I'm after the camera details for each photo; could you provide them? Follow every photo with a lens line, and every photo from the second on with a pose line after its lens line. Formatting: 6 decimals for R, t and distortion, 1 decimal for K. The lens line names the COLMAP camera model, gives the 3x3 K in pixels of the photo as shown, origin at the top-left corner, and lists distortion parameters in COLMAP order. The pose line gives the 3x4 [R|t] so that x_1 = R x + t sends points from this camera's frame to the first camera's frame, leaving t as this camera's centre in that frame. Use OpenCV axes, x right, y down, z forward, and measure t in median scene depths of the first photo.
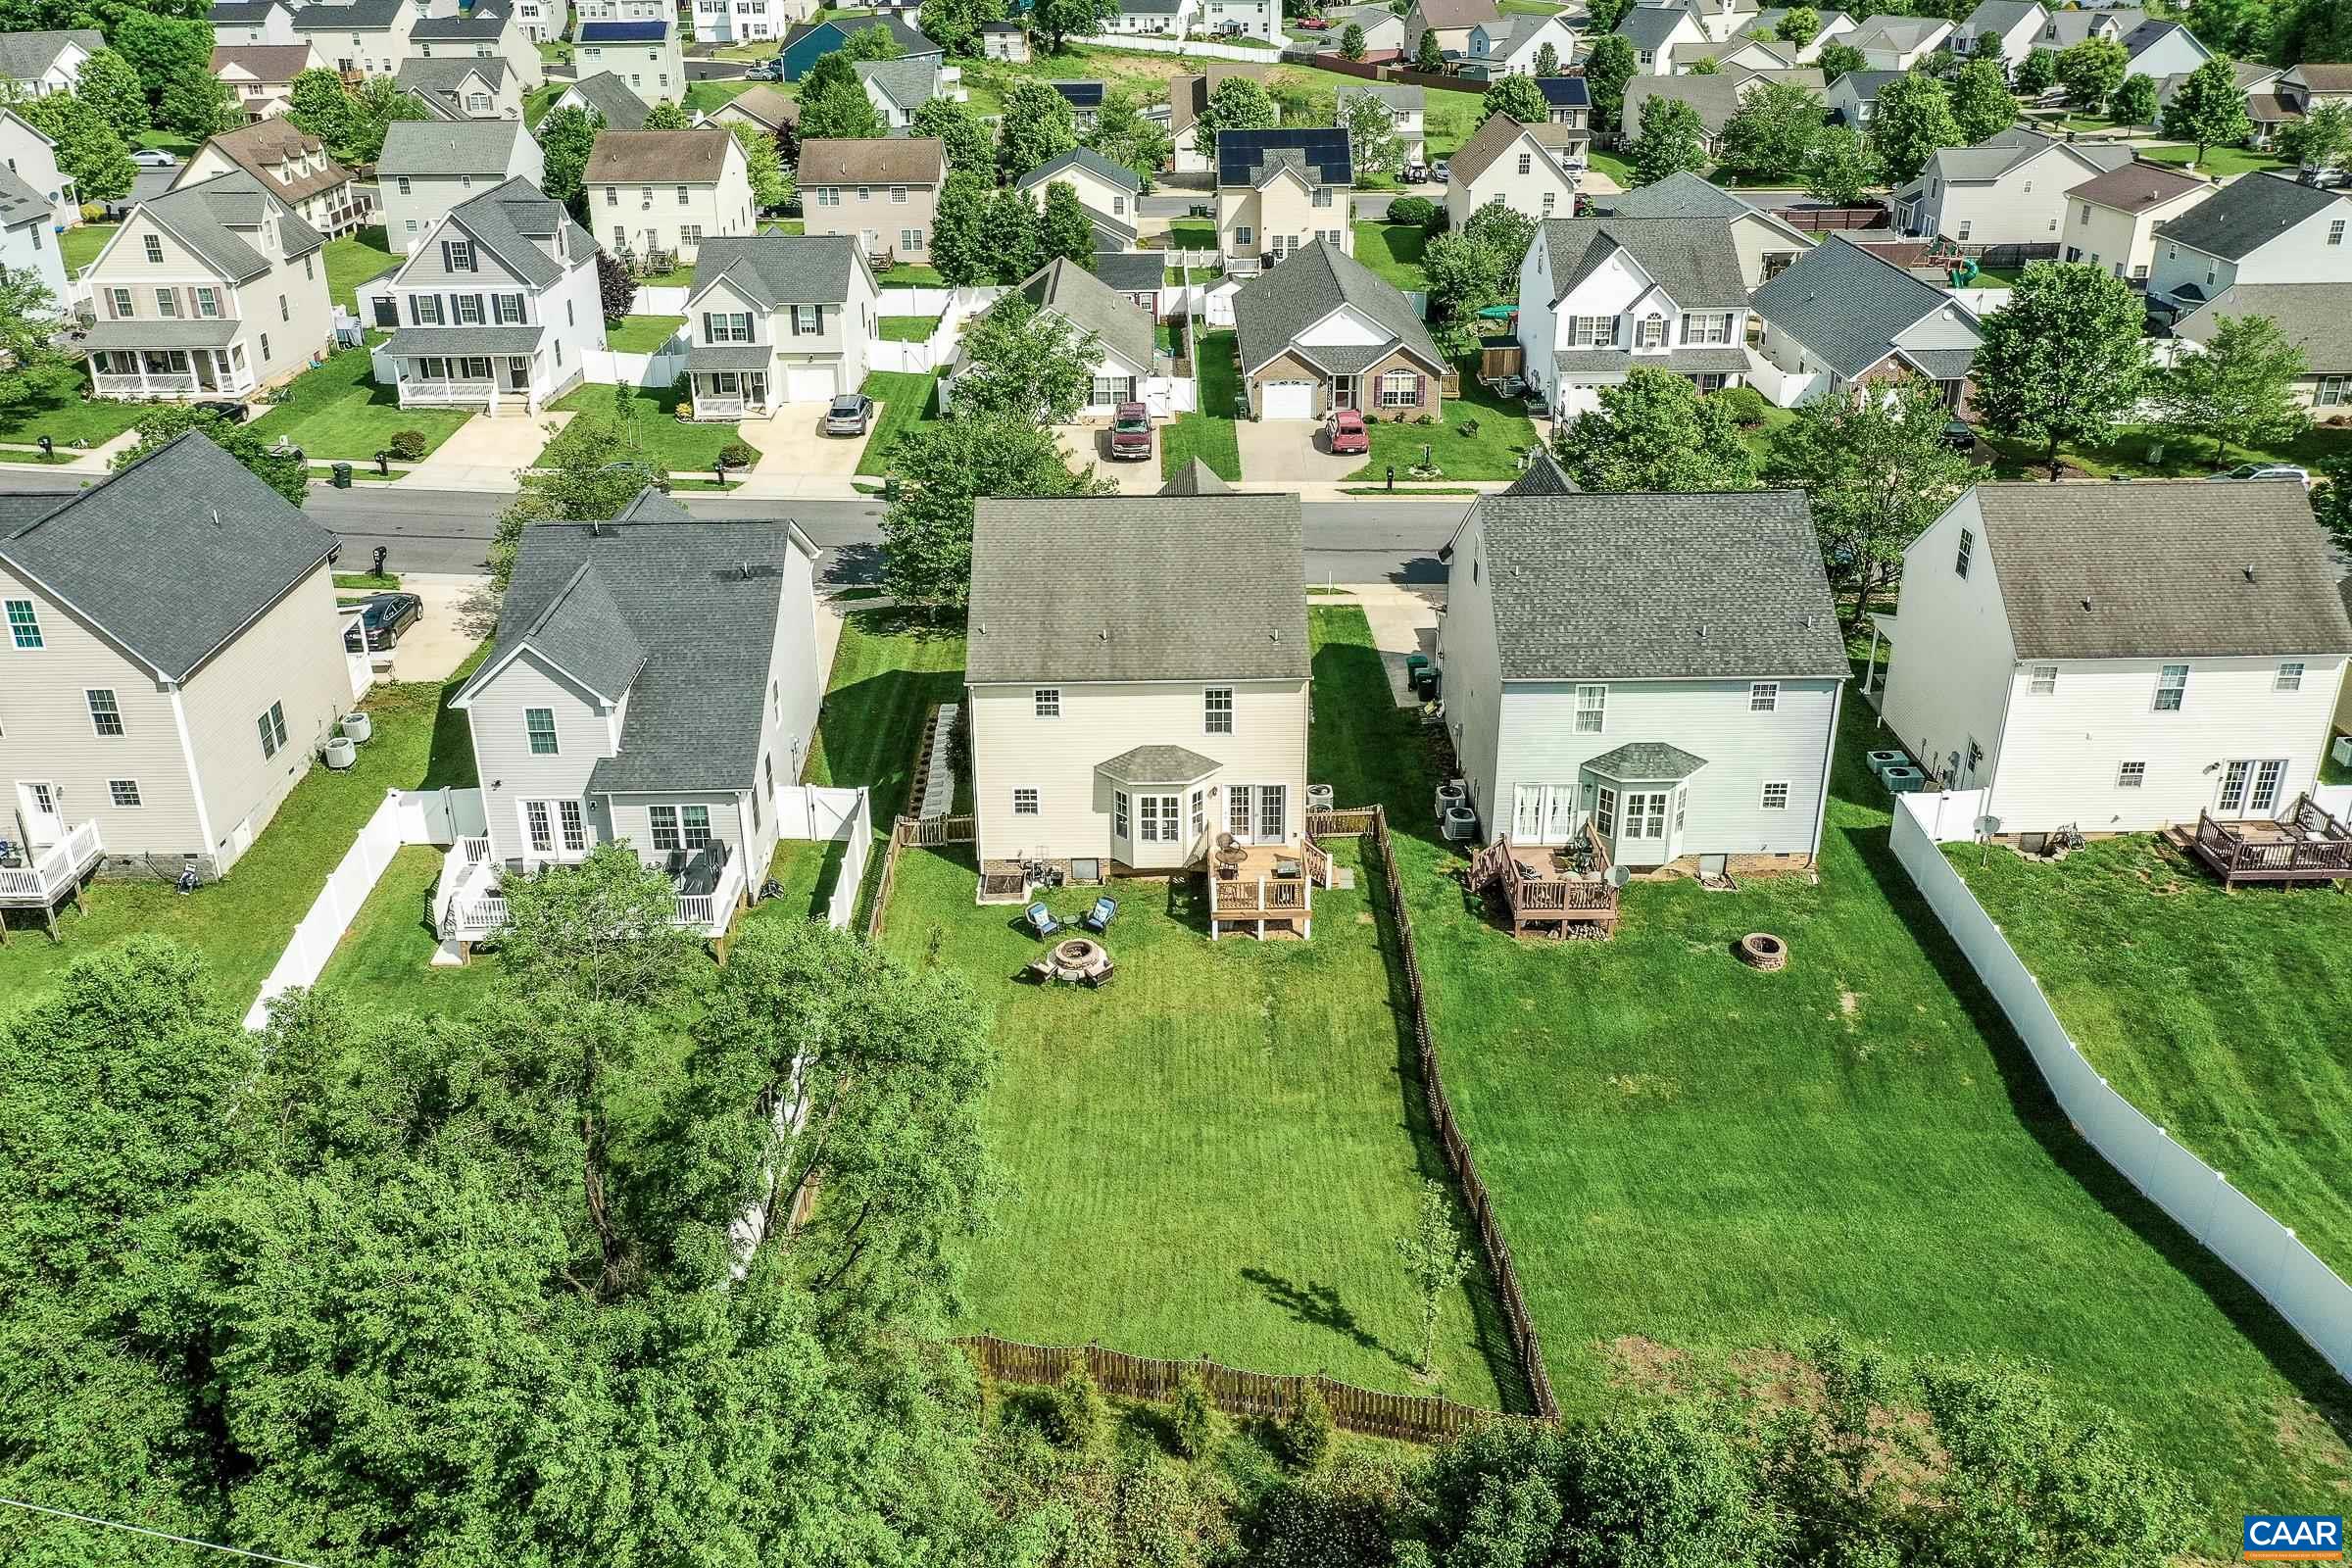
lens RADIAL K [[1862.3, 0, 1233.0], [0, 1862.3, 656.8], [0, 0, 1]] dist [0.004743, 0.003727]
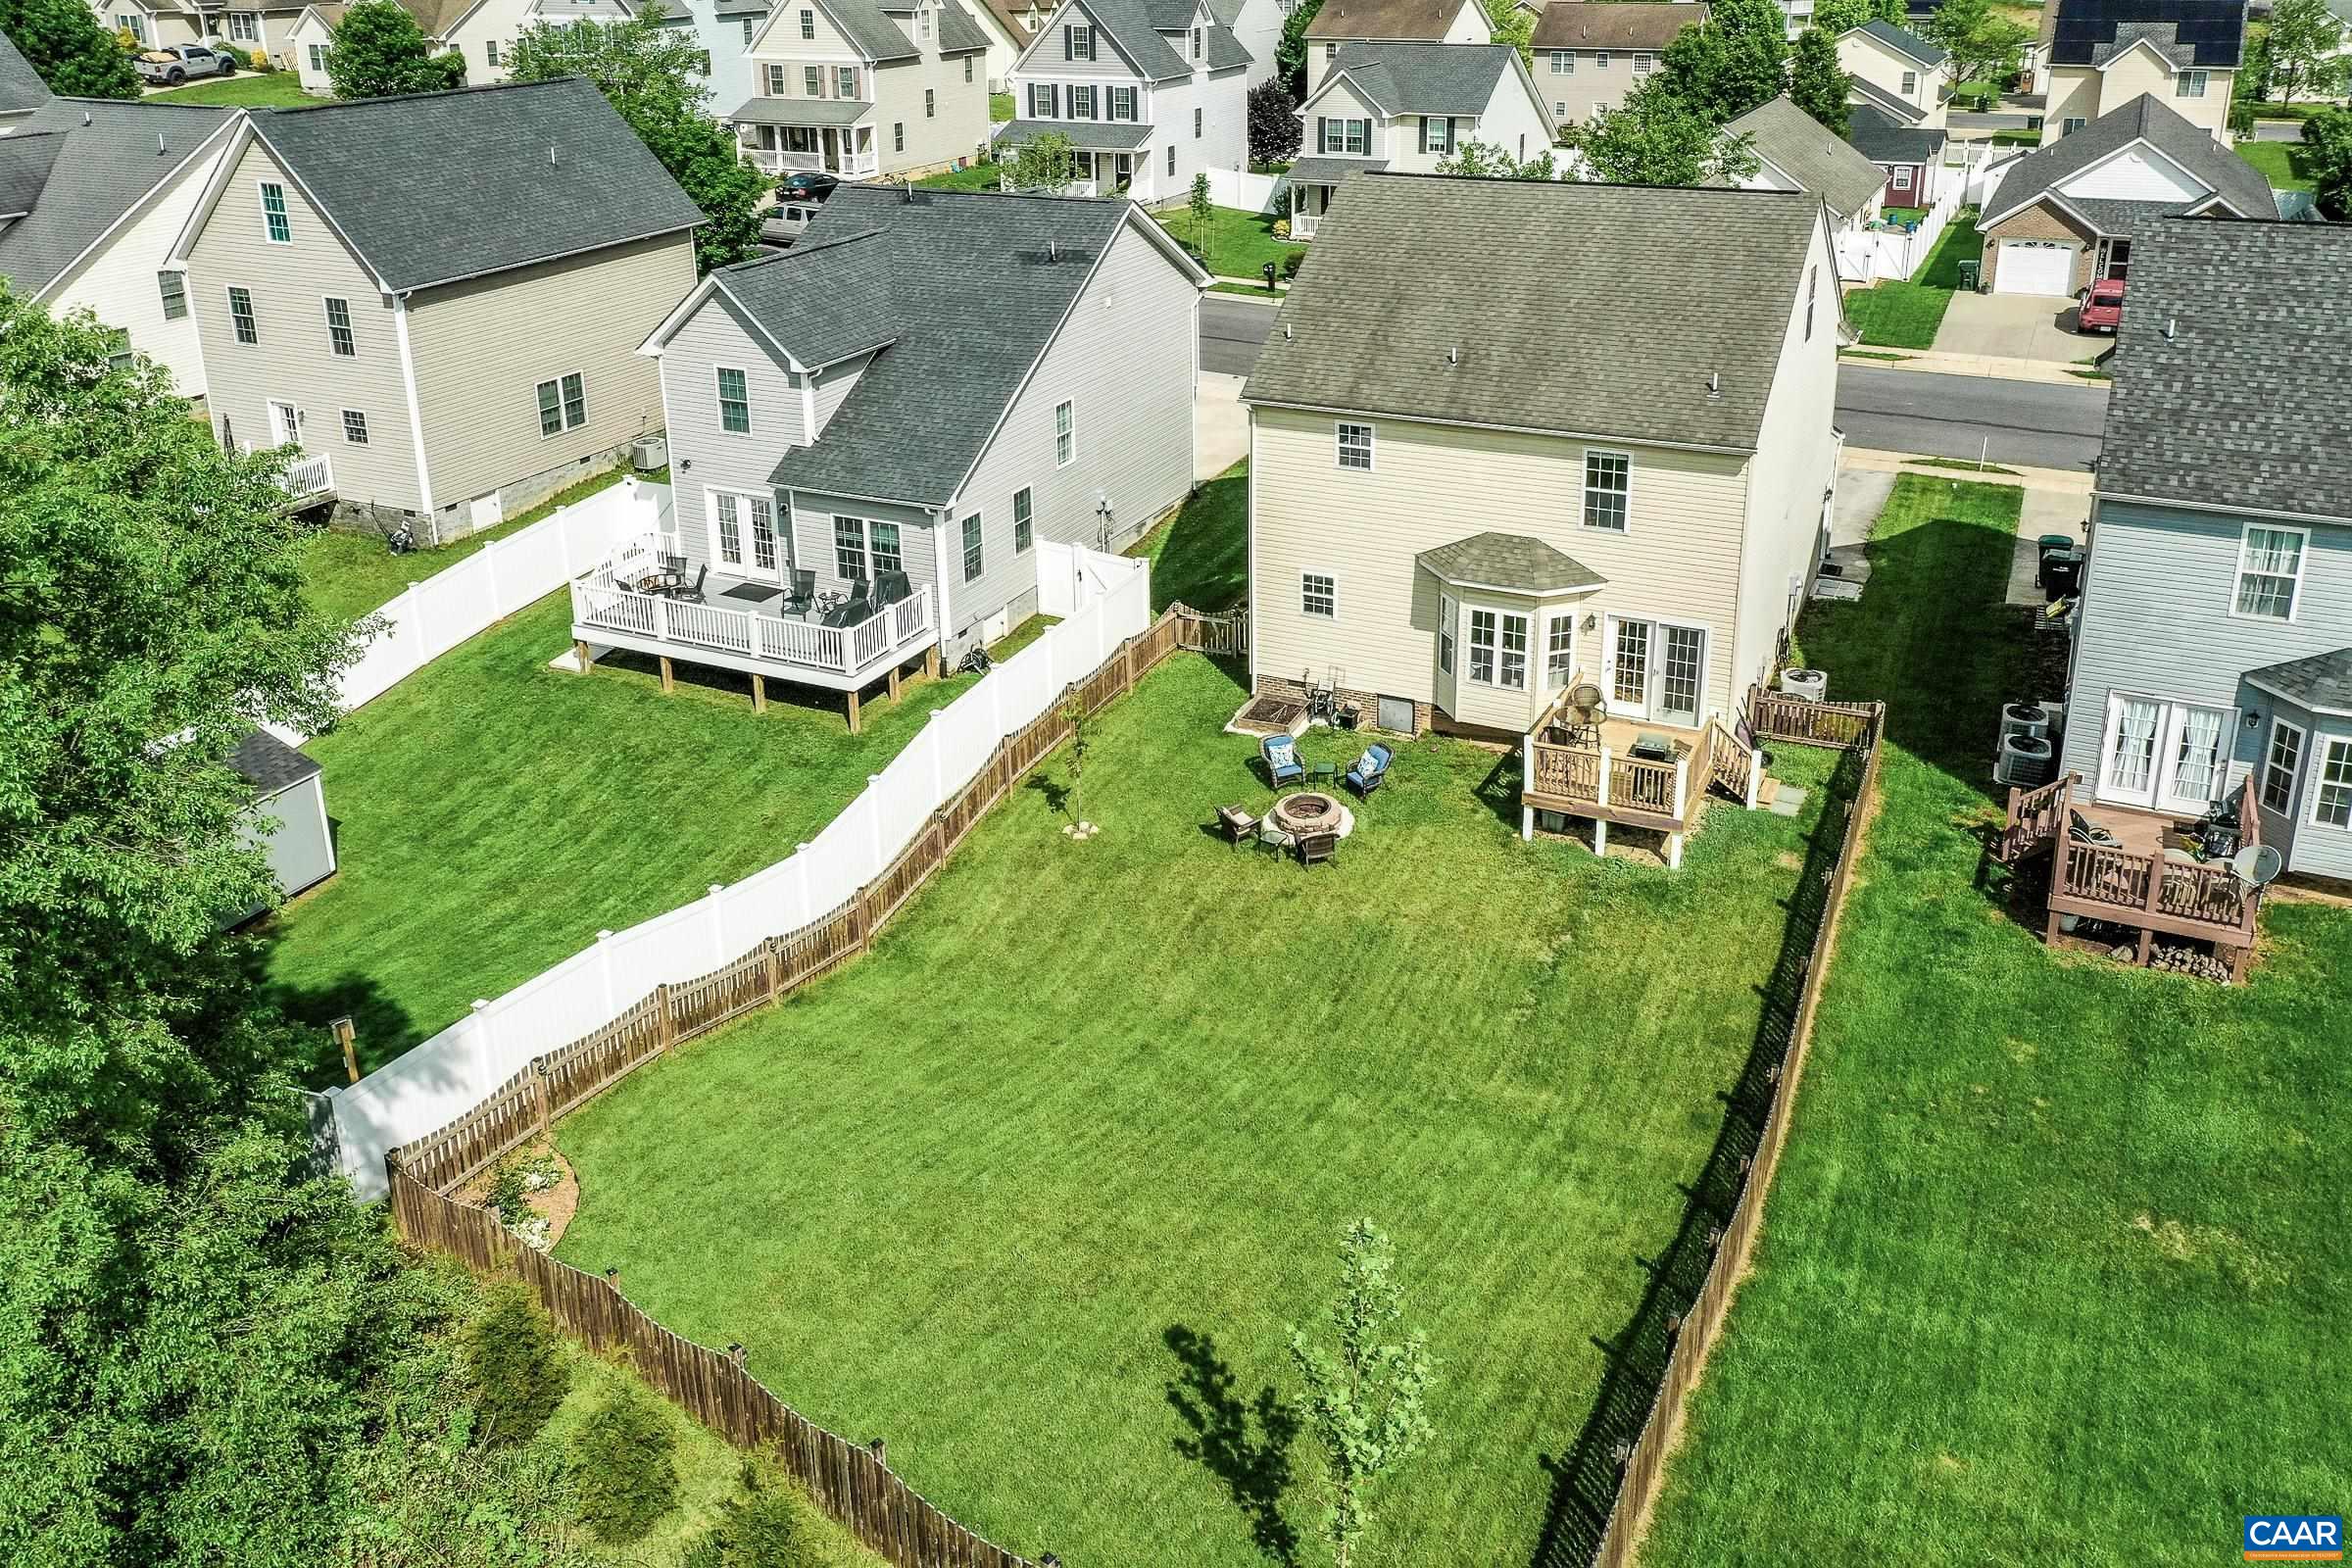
lens RADIAL K [[1917.3, 0, 1235.0], [0, 1917.3, 574.5], [0, 0, 1]] dist [0.008538, -0.012374]
pose [[0.893324, 0.136974, -0.428030, 0.160187], [-0.162547, 0.986419, -0.023581, 0.091452], [0.418987, 0.090641, 0.903457, 0.353230]]
